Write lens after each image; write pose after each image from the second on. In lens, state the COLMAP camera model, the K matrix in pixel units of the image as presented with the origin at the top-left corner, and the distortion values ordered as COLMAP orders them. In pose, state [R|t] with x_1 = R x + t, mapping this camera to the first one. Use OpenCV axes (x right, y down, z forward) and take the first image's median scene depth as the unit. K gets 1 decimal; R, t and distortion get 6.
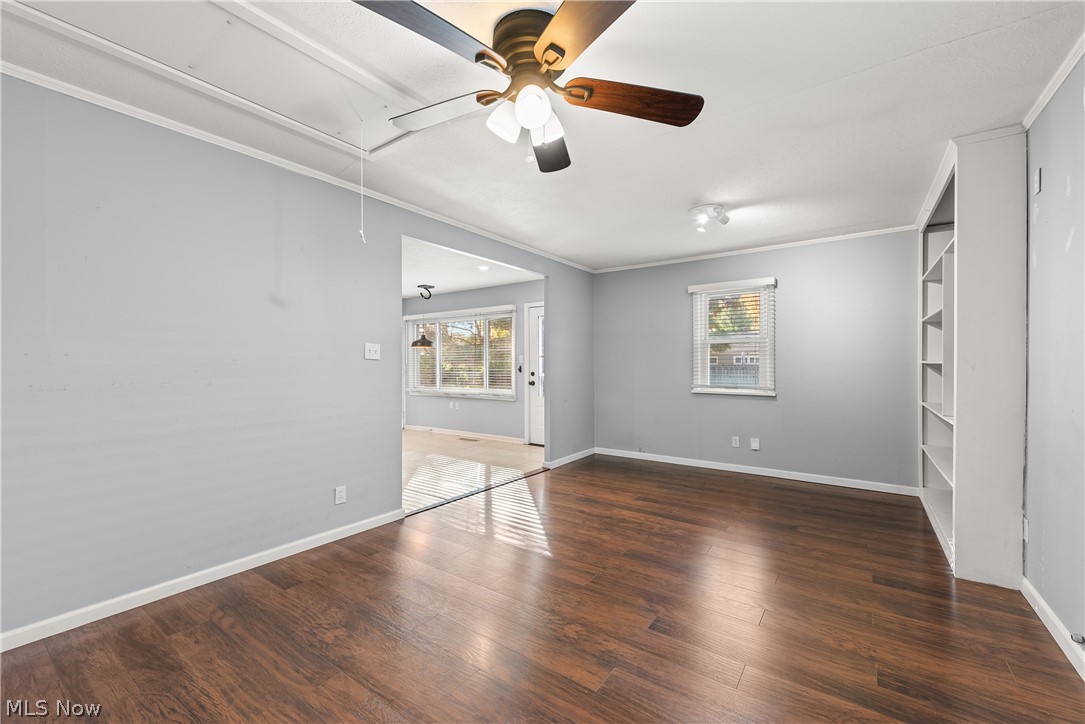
lens RADIAL K [[433.4, 0, 542.2], [0, 433.4, 364.2], [0, 0, 1]] dist [0.017308, -0.008544]
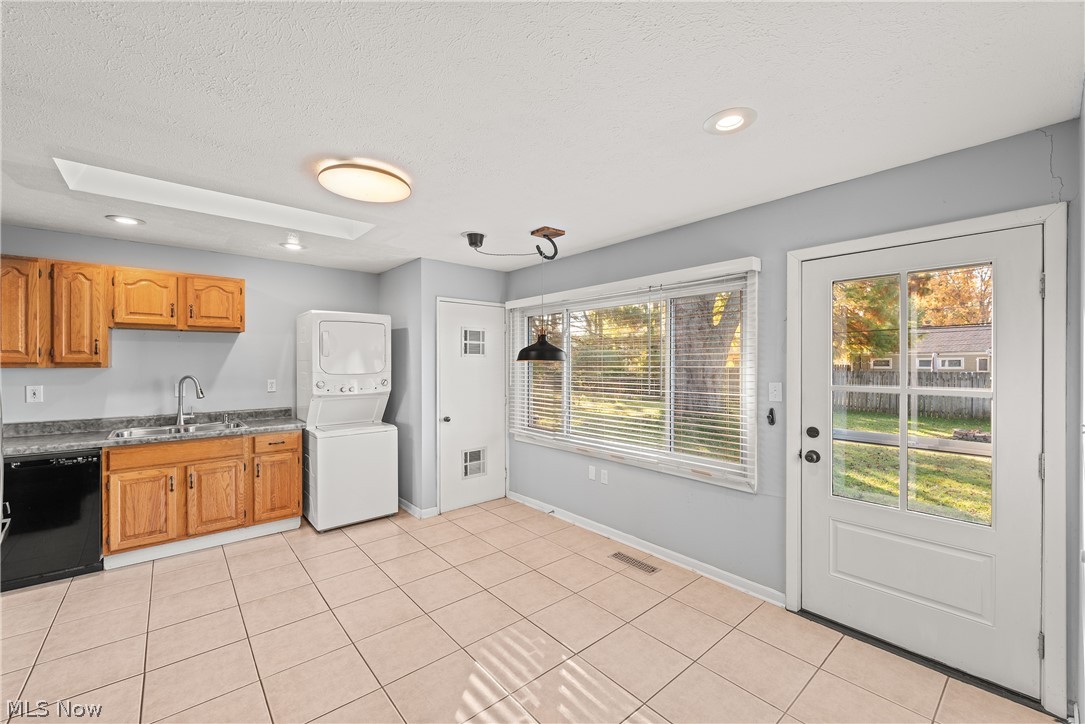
lens RADIAL K [[433.4, 0, 542.2], [0, 433.4, 364.2], [0, 0, 1]] dist [0.017308, -0.008544]
pose [[0.970133, 0.007840, -0.242447, -0.163432], [-0.007264, 0.999968, 0.003269, -0.038103], [0.242465, -0.001410, 0.970159, 0.557608]]
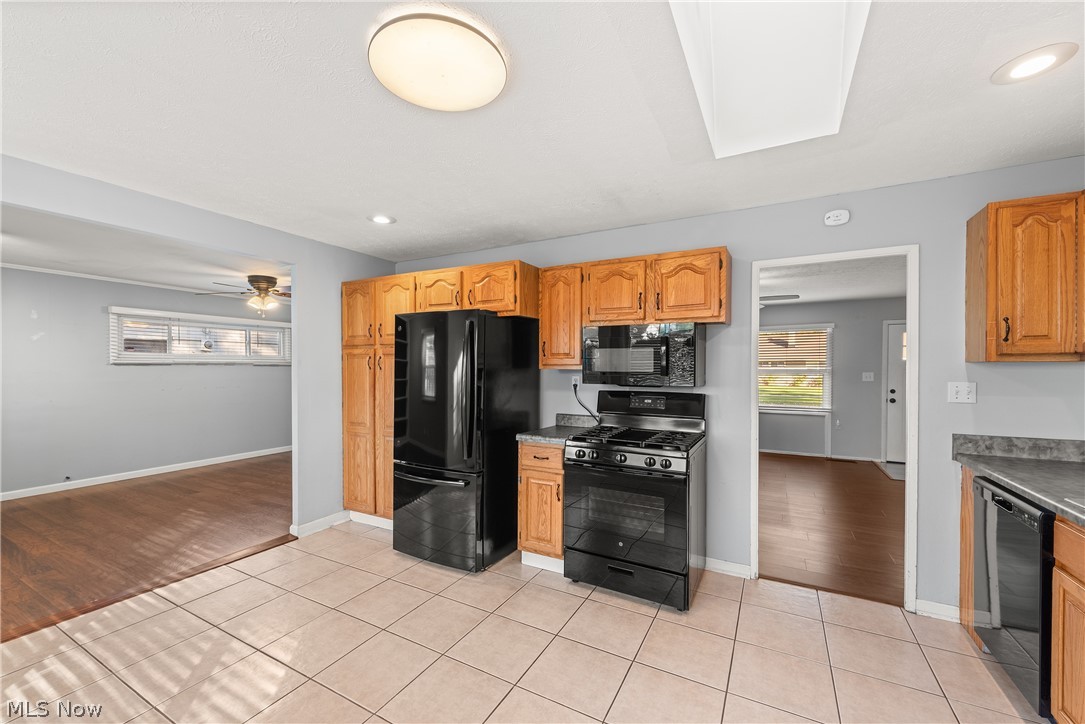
lens RADIAL K [[433.4, 0, 542.2], [0, 433.4, 364.2], [0, 0, 1]] dist [0.017308, -0.008544]
pose [[-0.993398, 0.008415, -0.114411, -0.415724], [0.007549, 0.999940, 0.007999, -0.032480], [0.114471, 0.007083, -0.993401, 1.102827]]
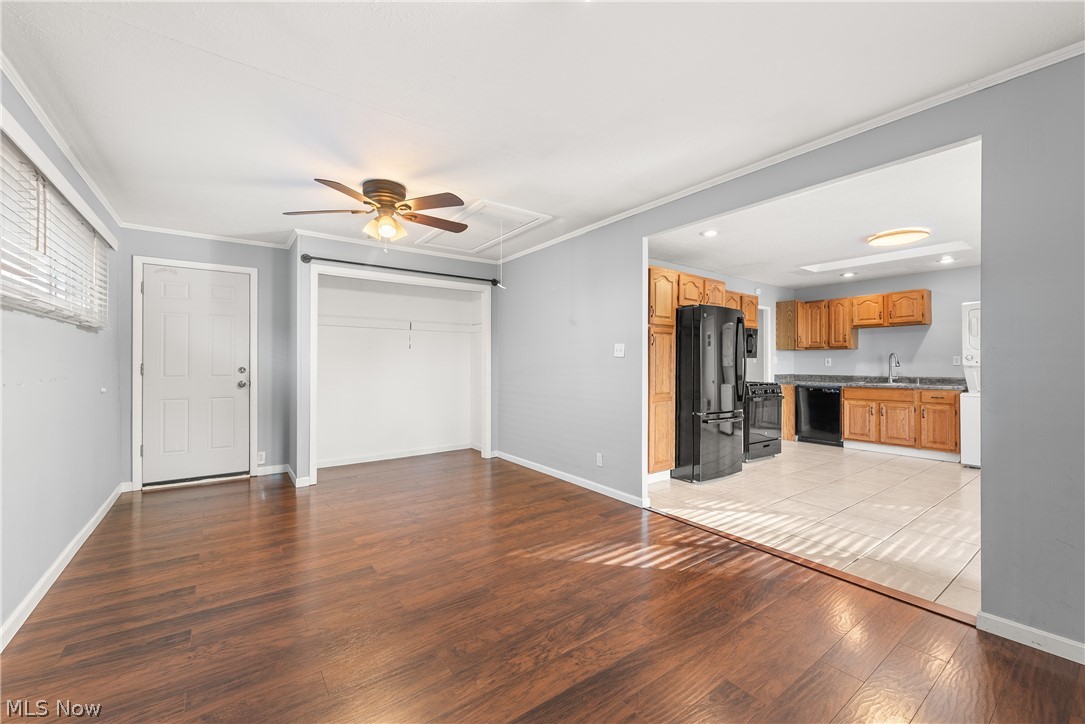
lens RADIAL K [[440.6, 0, 533.0], [0, 440.6, 365.3], [0, 0, 1]] dist [0.001129, 0.000068]
pose [[-0.324563, 0.007061, -0.945838, 0.399783], [-0.000216, 0.999972, 0.007539, 0.000731], [0.945864, 0.002651, -0.324553, 0.568146]]
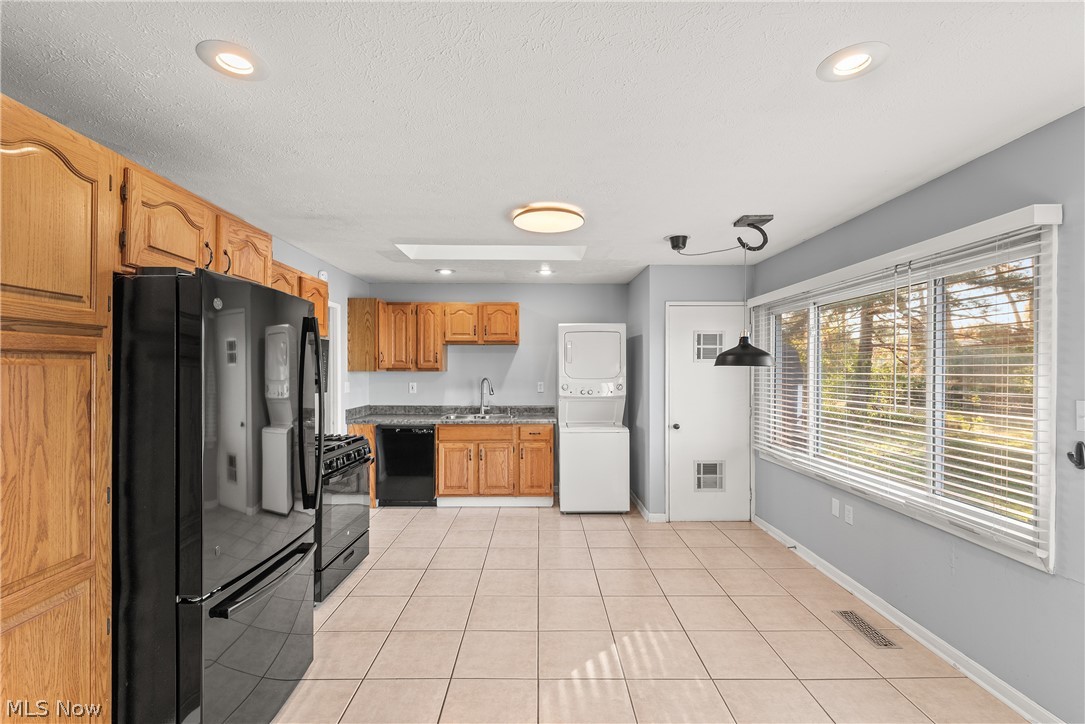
lens RADIAL K [[475.9, 0, 545.0], [0, 475.9, 370.9], [0, 0, 1]] dist [0.001613, -0.000368]
pose [[0.585539, 0.011755, -0.810559, -0.011805], [-0.007248, 0.999931, 0.009265, -0.038647], [0.810612, 0.000450, 0.585583, 0.590530]]
